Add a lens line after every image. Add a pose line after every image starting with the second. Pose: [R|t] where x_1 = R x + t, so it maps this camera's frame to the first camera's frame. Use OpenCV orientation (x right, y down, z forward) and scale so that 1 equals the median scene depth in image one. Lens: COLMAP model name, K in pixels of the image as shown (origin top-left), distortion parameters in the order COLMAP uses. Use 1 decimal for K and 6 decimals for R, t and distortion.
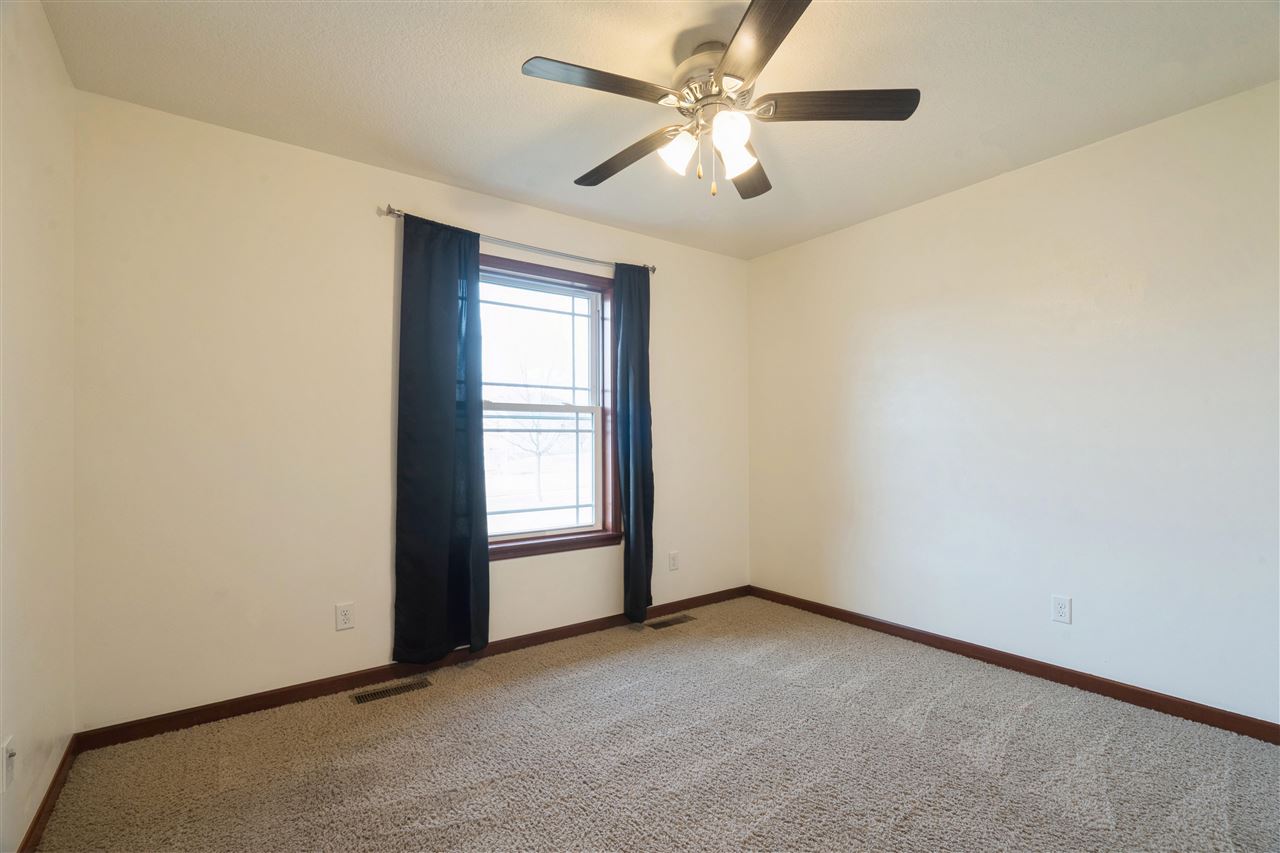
lens RADIAL K [[573.8, 0, 641.6], [0, 573.8, 435.5], [0, 0, 1]] dist [-0.001109, -0.000143]
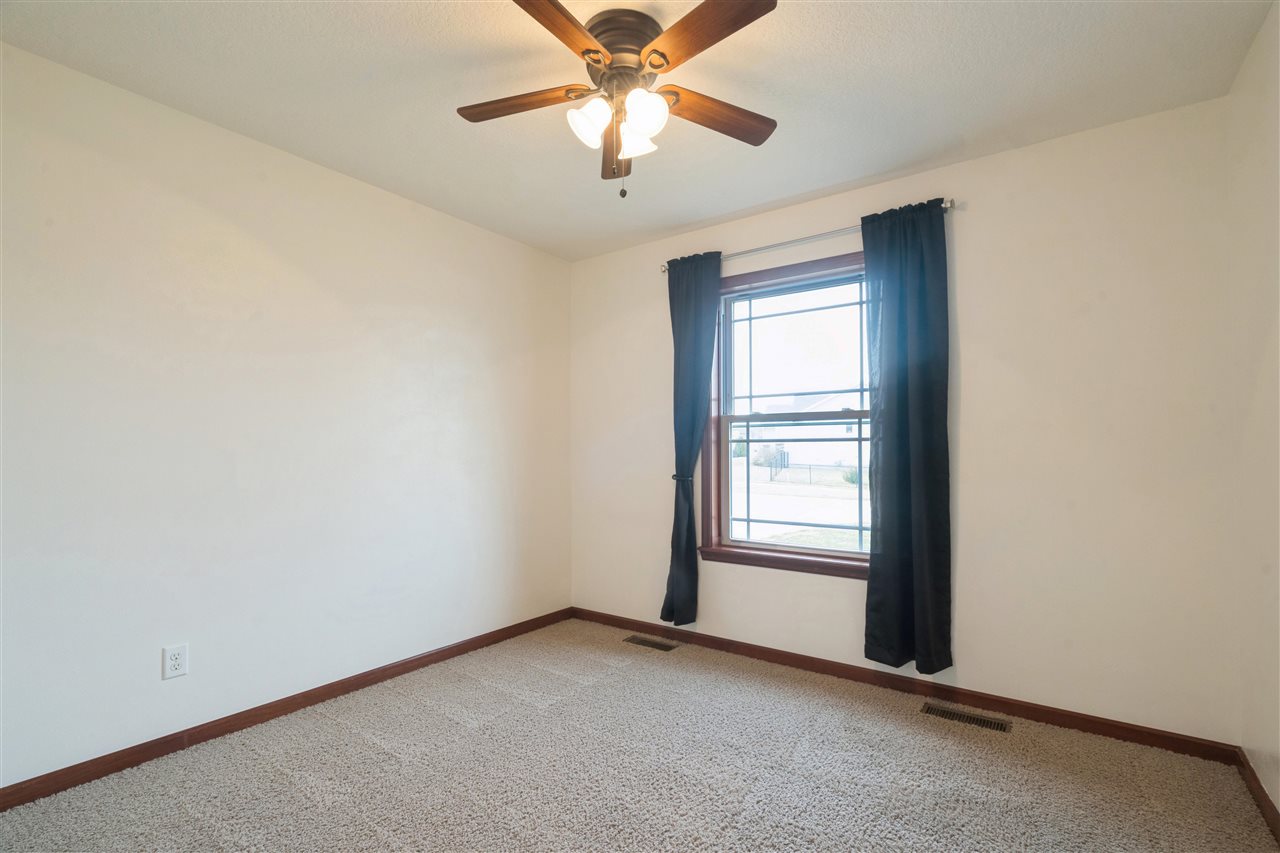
lens RADIAL K [[573.8, 0, 641.6], [0, 573.8, 435.5], [0, 0, 1]] dist [-0.001109, -0.000143]
pose [[0.319168, -0.016350, -0.947557, 0.696185], [0.007957, 0.999862, -0.014572, -0.004342], [0.947665, -0.002889, 0.319254, 0.500215]]
